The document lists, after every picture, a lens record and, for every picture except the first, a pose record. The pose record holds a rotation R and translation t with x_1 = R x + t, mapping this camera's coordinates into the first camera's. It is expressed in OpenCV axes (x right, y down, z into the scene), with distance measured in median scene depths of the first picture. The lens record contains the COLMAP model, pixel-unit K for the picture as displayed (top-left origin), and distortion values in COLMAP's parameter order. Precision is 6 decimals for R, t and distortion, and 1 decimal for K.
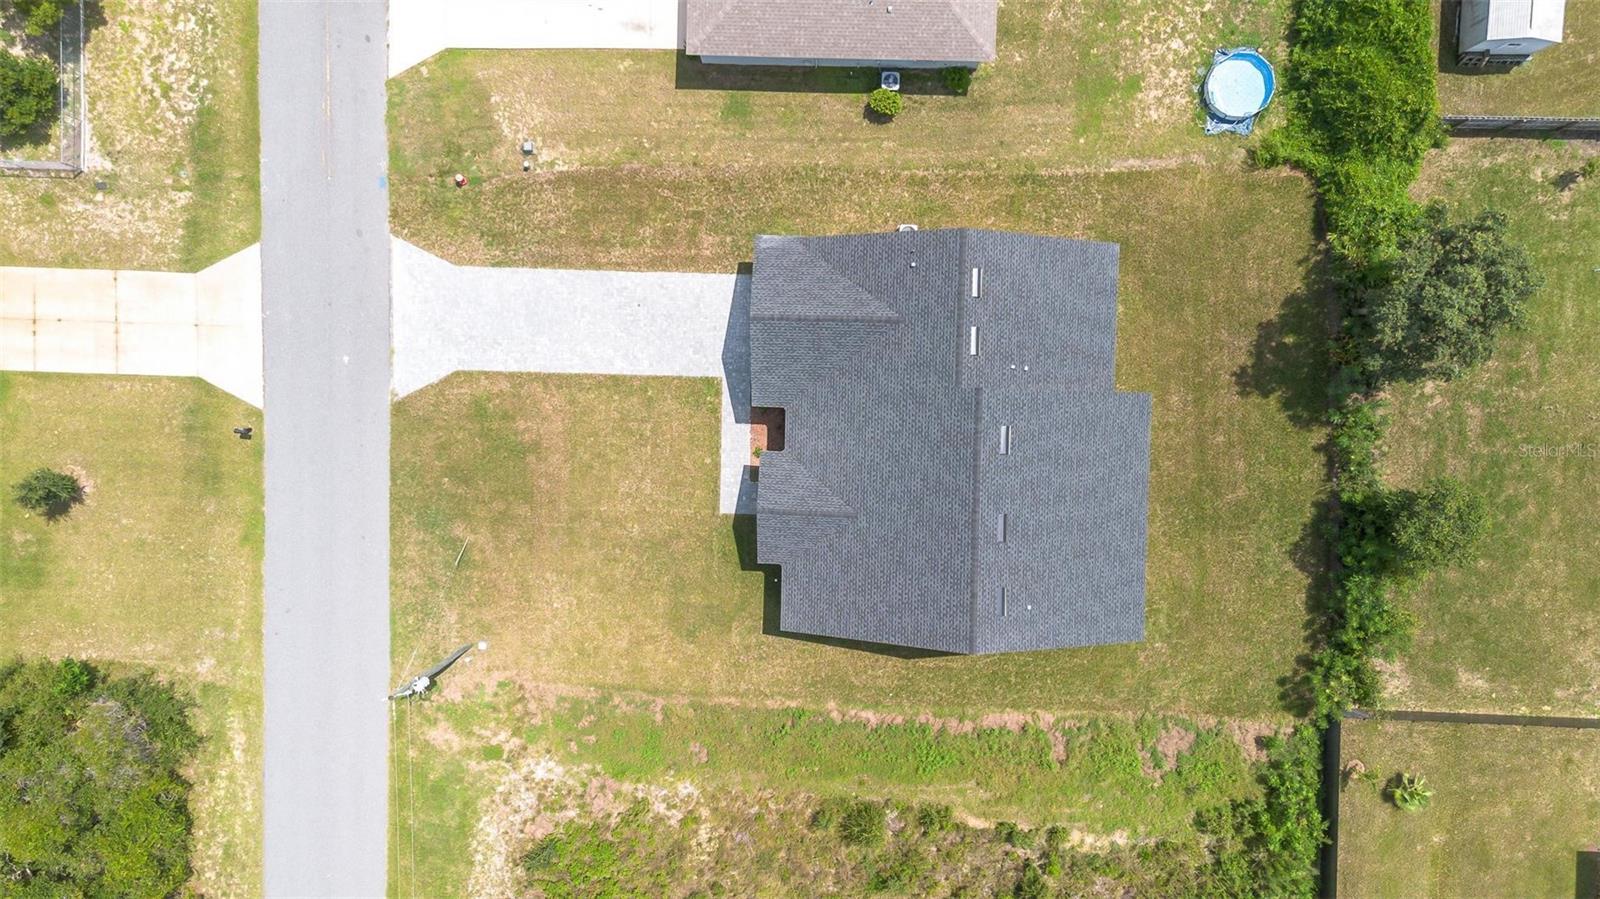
lens RADIAL K [[1164.8, 0, 800.0], [0, 1164.8, 449.5], [0, 0, 1]] dist [0.028742, -0.000085]
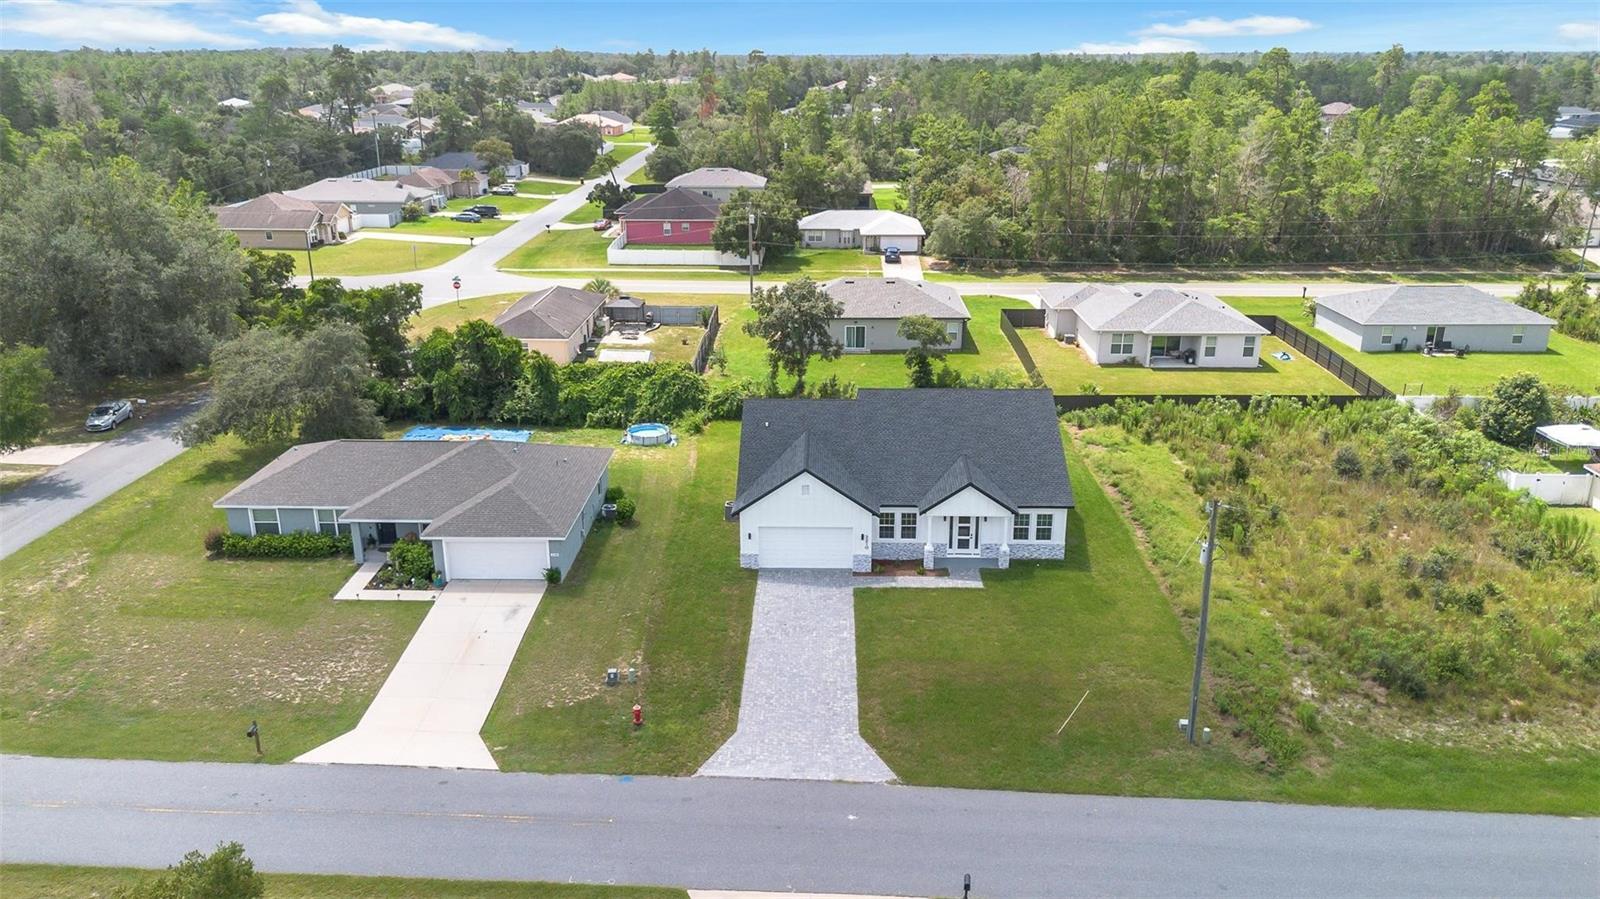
lens RADIAL K [[1164.8, 0, 800.0], [0, 1164.8, 449.5], [0, 0, 1]] dist [0.028742, -0.000085]
pose [[0.001146, -0.300756, 0.953700, -1.036691], [0.999084, -0.040450, -0.013957, -0.091082], [0.042775, 0.952843, 0.300434, 0.557123]]
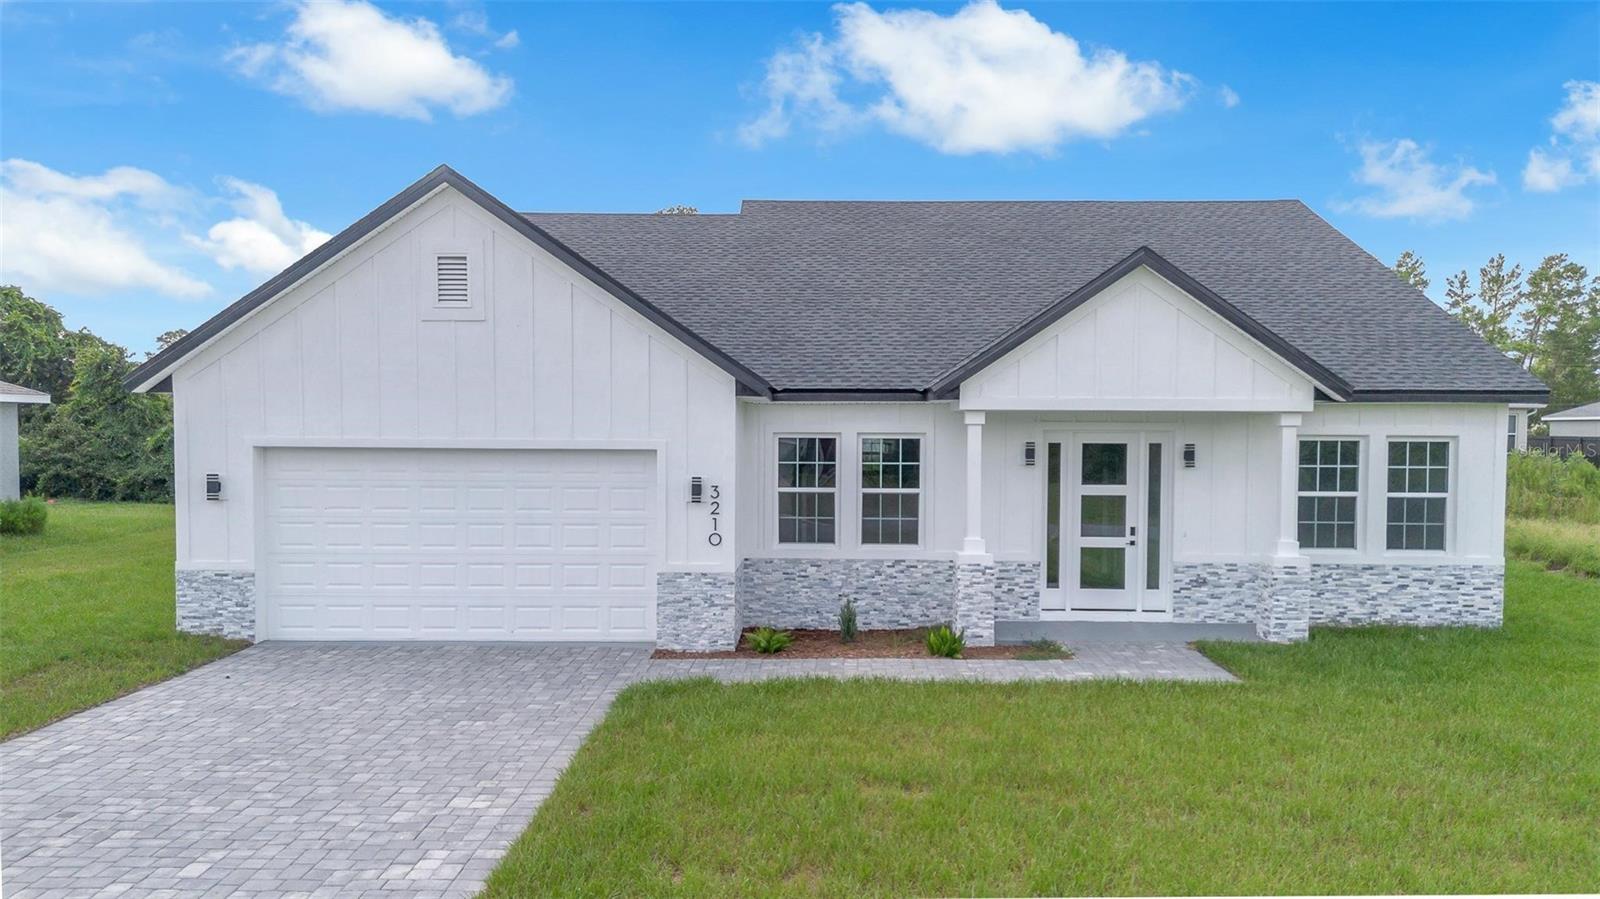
lens RADIAL K [[1164.8, 0, 800.0], [0, 1164.8, 449.5], [0, 0, 1]] dist [0.028742, -0.000085]
pose [[0.019236, -0.040122, 0.999010, -0.291325], [0.998776, -0.044768, -0.021030, -0.021998], [0.045568, 0.998191, 0.039212, 0.940894]]
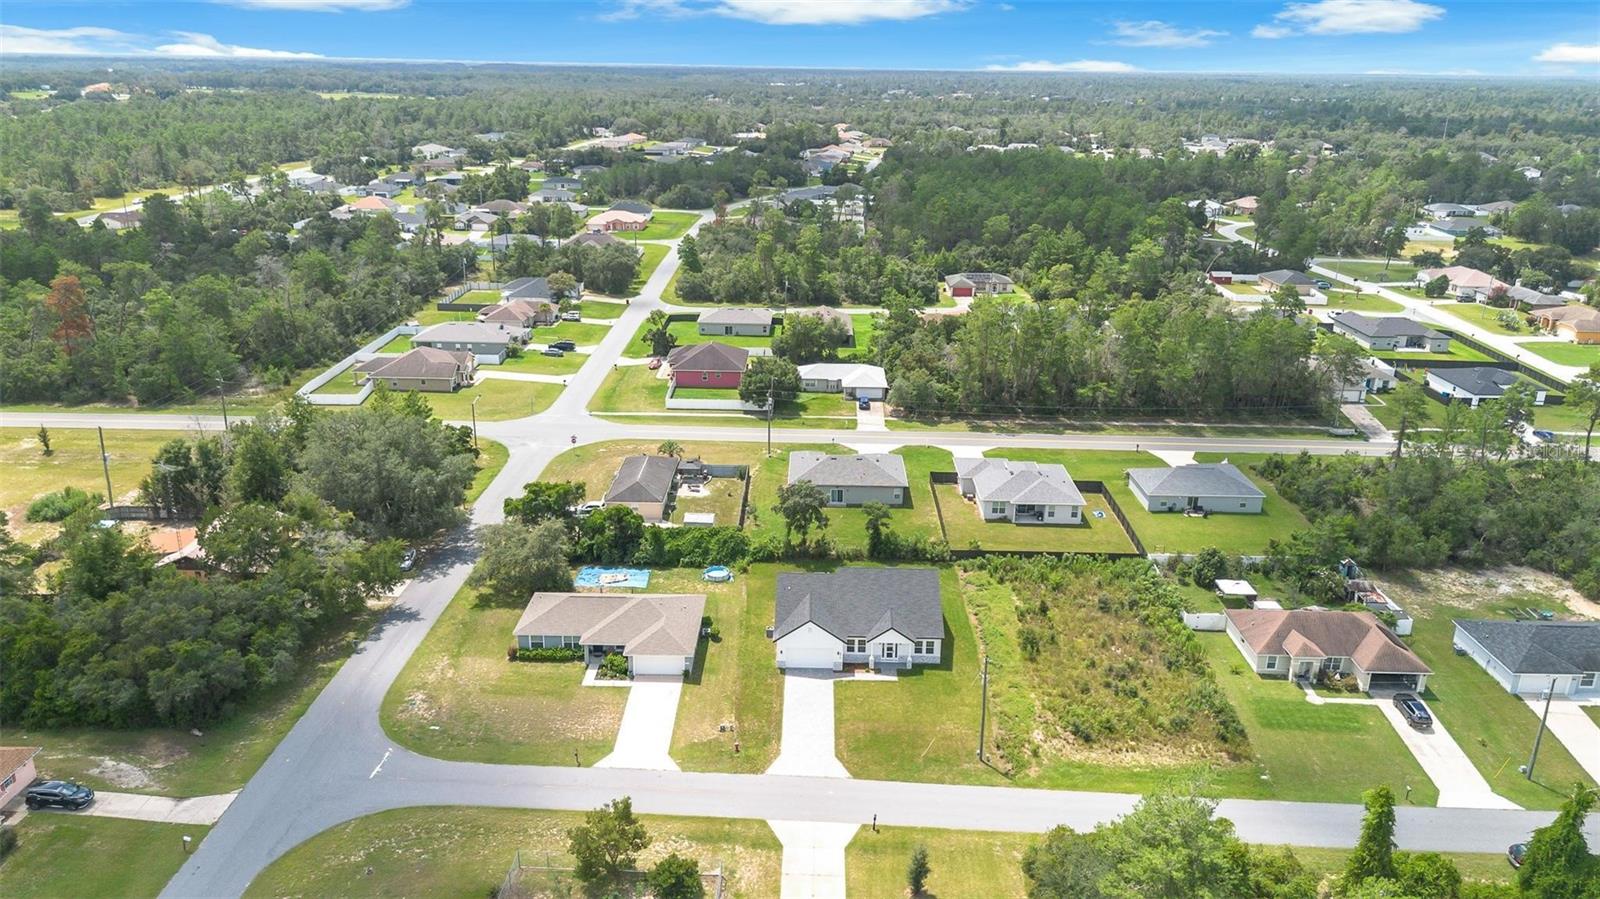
lens RADIAL K [[1131.5, 0, 800.0], [0, 1131.5, 449.5], [0, 0, 1]] dist [0.060616, -0.000957]
pose [[-0.007577, -0.306564, 0.951820, -1.919710], [0.999591, -0.028563, -0.001242, -0.108857], [0.027567, 0.951421, 0.306656, -0.046848]]
